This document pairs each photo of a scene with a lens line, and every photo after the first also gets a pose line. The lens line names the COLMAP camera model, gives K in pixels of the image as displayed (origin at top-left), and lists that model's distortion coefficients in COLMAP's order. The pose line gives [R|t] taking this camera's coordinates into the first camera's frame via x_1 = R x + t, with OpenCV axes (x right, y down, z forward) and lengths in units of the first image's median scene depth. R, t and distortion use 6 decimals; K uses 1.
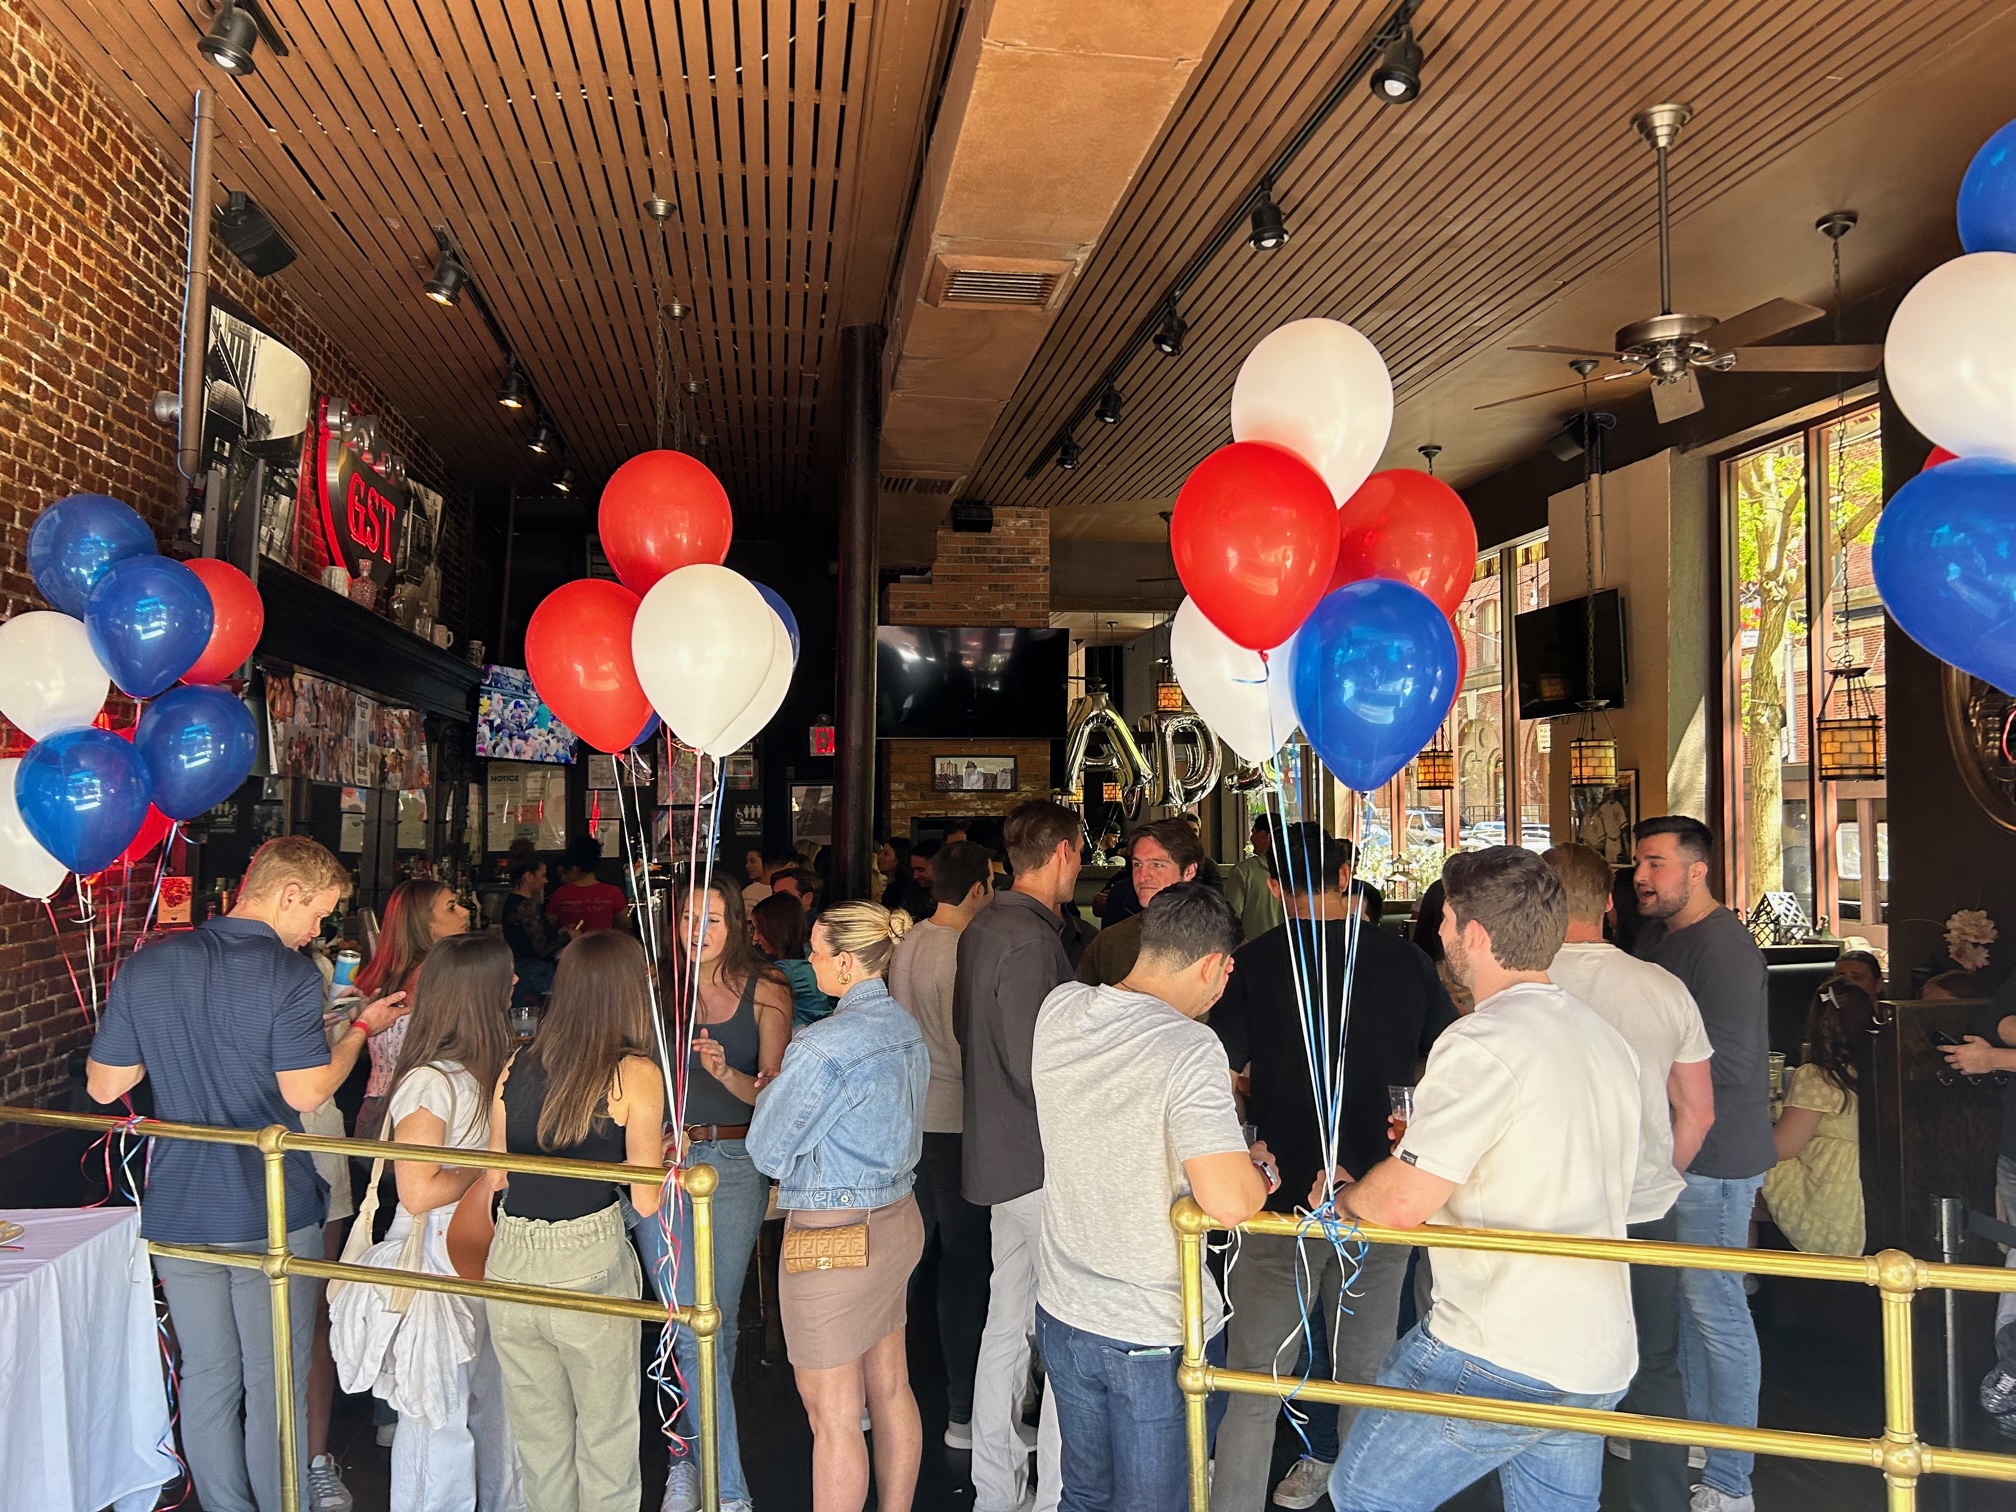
lens RADIAL K [[1501.1, 0, 1022.1], [0, 1501.1, 742.7], [0, 0, 1]] dist [0.046269, -0.052427]
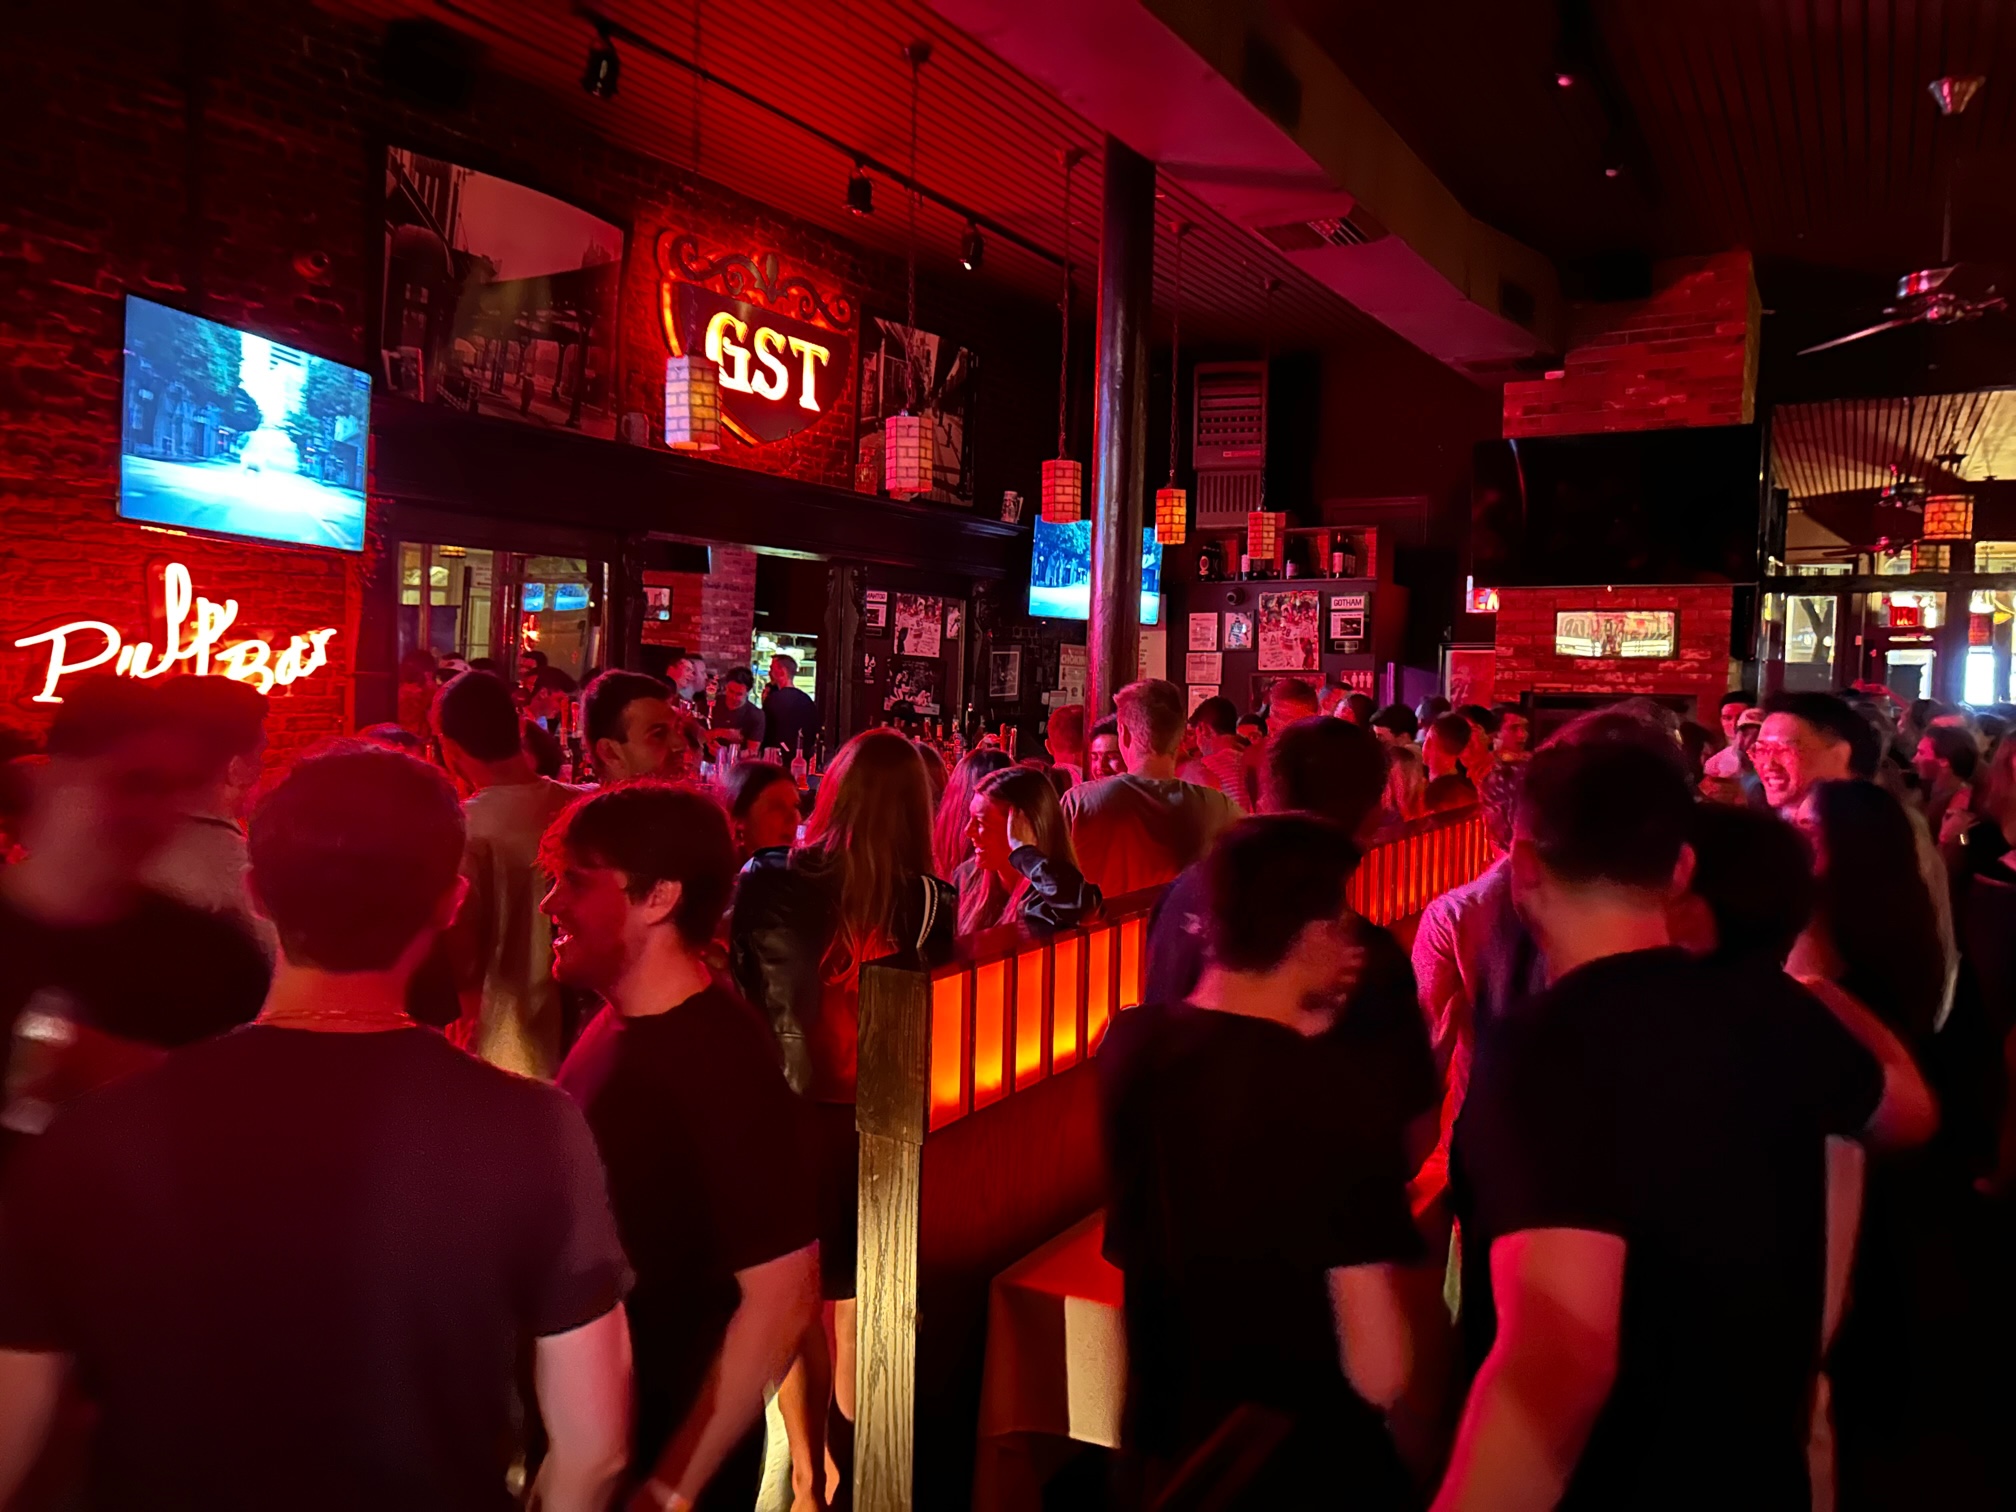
lens RADIAL K [[1501.1, 0, 1007.9], [0, 1501.1, 753.3], [0, 0, 1]] dist [0.046269, -0.052427]
pose [[0.773320, 0.053854, -0.631725, 0.211915], [0.006892, 0.995613, 0.093312, 0.007249], [0.633979, -0.076514, 0.769556, 0.238186]]
